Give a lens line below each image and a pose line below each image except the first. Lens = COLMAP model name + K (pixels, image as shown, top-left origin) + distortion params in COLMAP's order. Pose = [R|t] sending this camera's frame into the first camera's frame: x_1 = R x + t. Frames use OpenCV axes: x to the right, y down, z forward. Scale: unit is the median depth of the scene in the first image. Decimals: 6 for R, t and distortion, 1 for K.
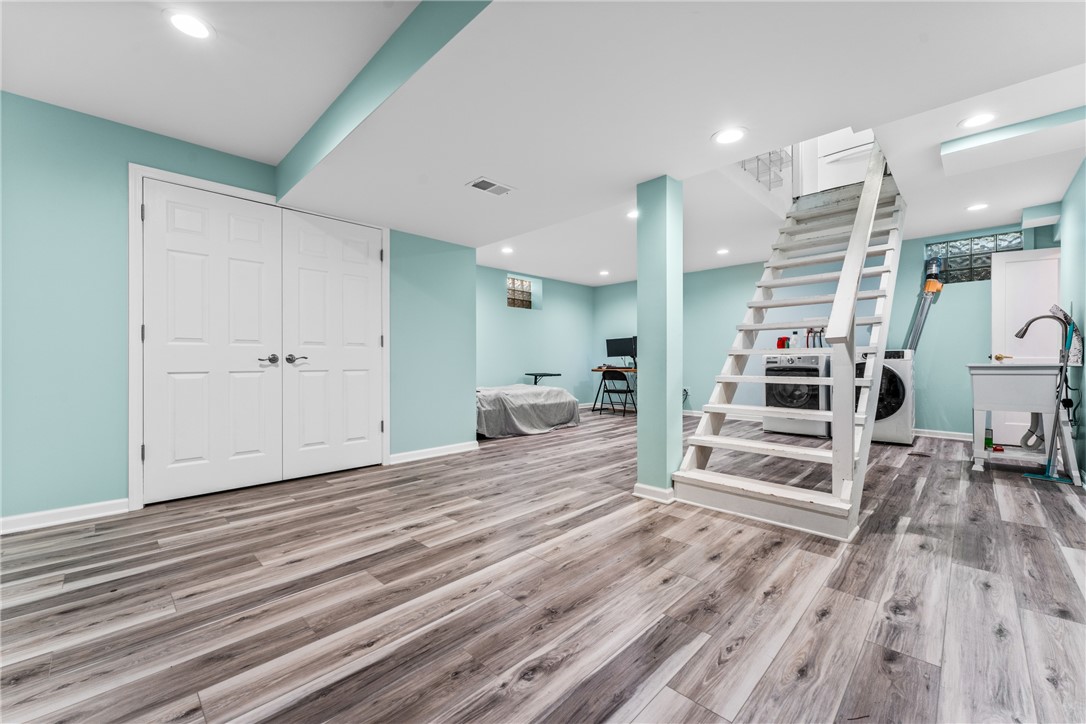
lens RADIAL K [[433.7, 0, 541.3], [0, 433.7, 363.5], [0, 0, 1]] dist [0.001101, 0.000057]
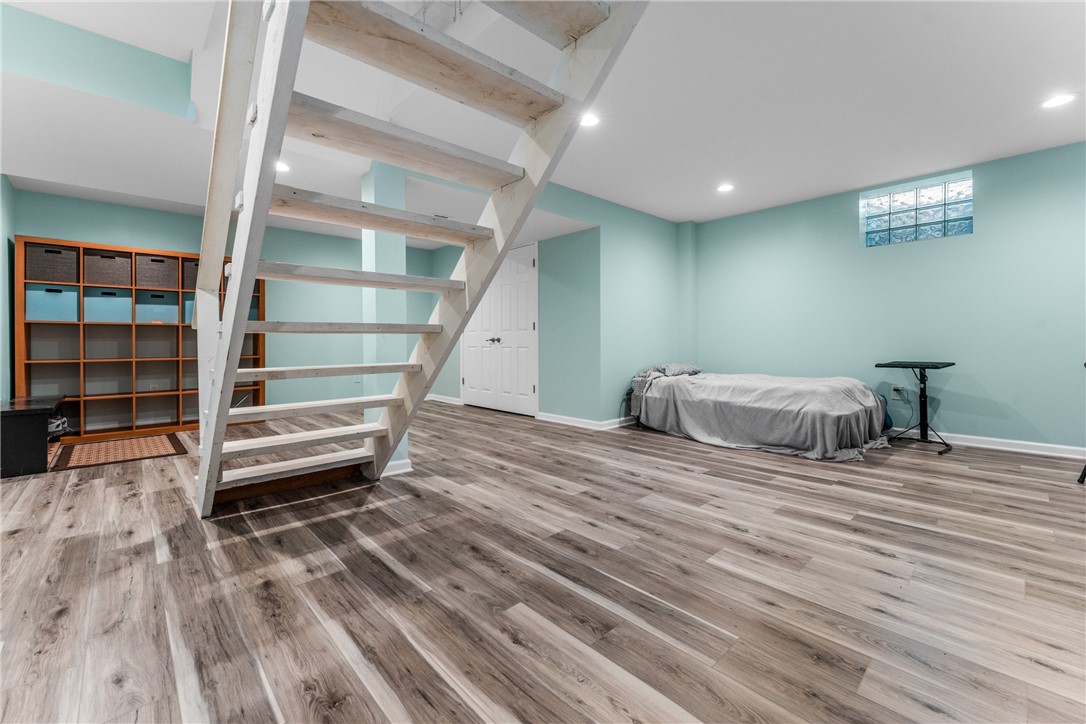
lens RADIAL K [[450.9, 0, 553.5], [0, 450.9, 340.1], [0, 0, 1]] dist [0.002087, 0.000152]
pose [[-0.027804, 0.001273, -0.999613, 1.418934], [0.002441, 0.999996, 0.001205, -0.012991], [0.999610, -0.002407, -0.027807, 1.504701]]
